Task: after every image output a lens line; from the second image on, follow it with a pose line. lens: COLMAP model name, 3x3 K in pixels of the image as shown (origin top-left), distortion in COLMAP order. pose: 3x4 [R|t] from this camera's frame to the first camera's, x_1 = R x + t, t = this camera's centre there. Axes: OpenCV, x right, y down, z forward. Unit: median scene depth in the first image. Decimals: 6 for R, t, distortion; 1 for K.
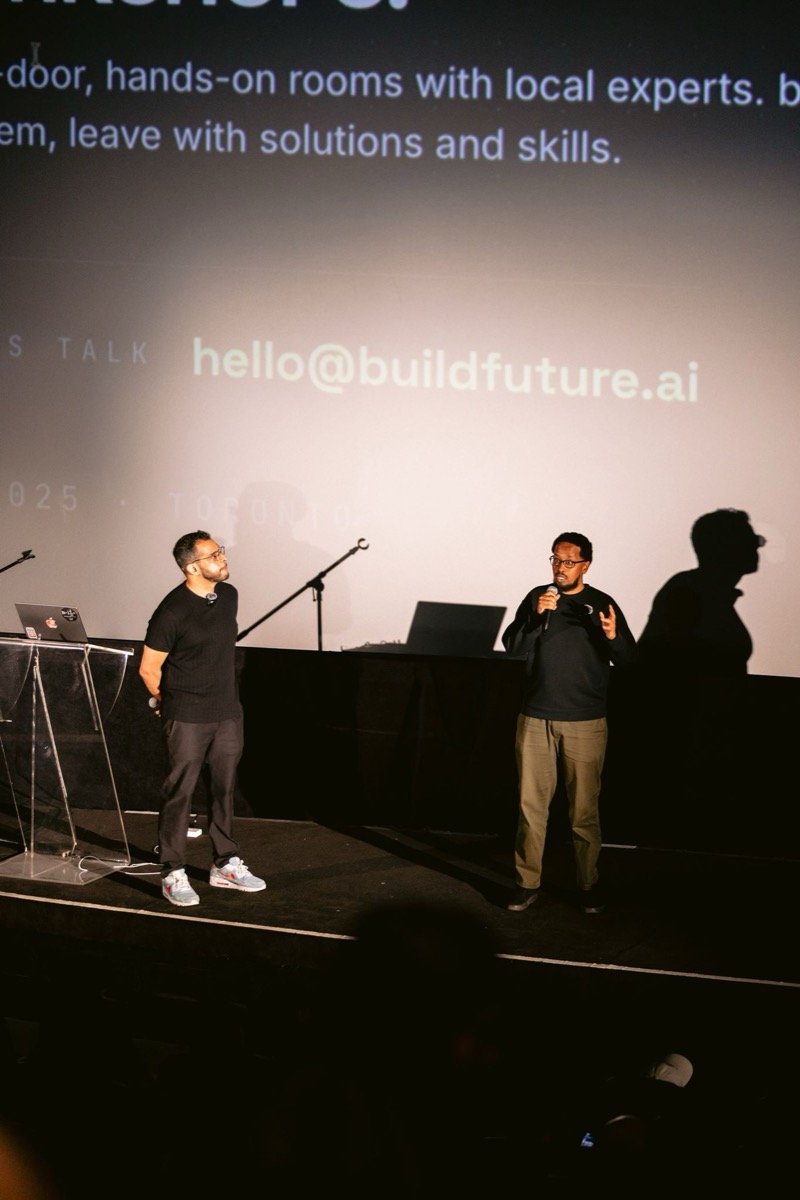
lens RADIAL K [[3694.7, 0, 400.0], [0, 3694.7, 600.0], [0, 0, 1]] dist [-0.049101, 0.545547]
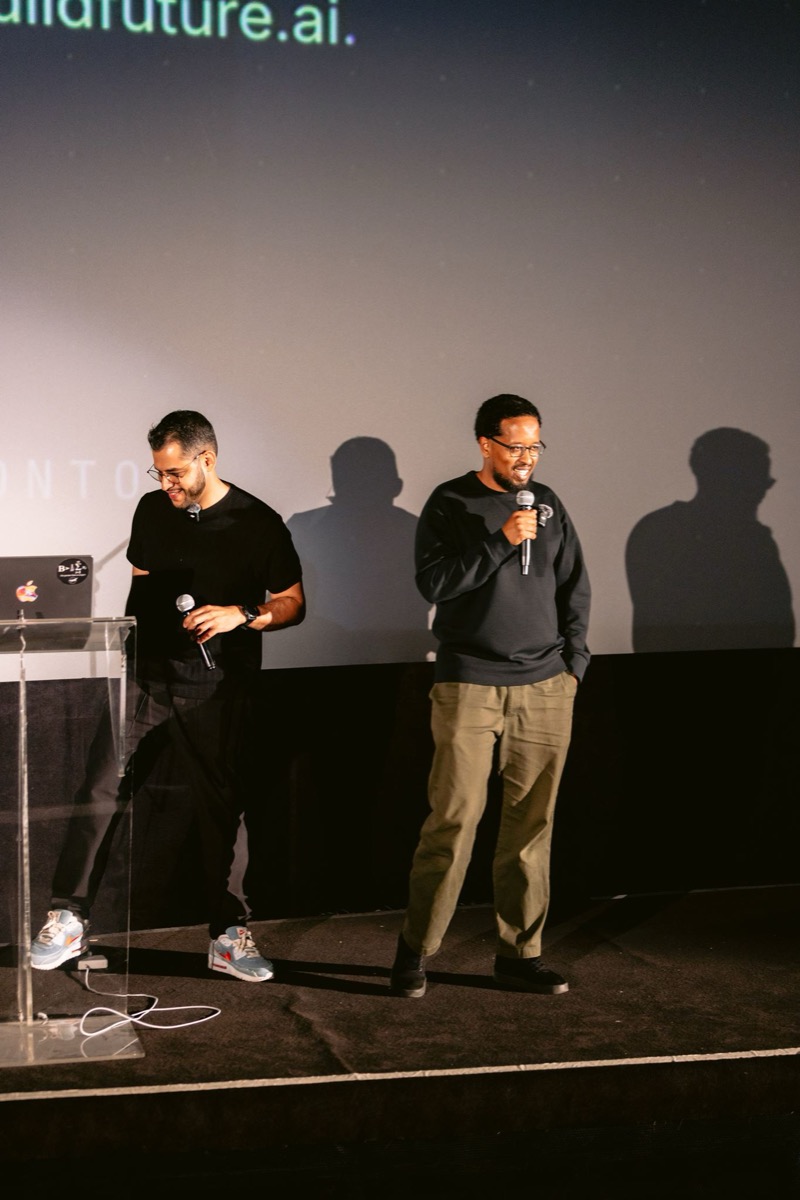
lens RADIAL K [[2409.7, 0, 400.0], [0, 2409.7, 600.0], [0, 0, 1]] dist [0.087427, -0.239356]
pose [[0.789800, -0.043701, 0.611805, -0.253010], [0.105518, 0.992269, -0.065339, 0.034415], [-0.604220, 0.116161, 0.788305, 0.633433]]
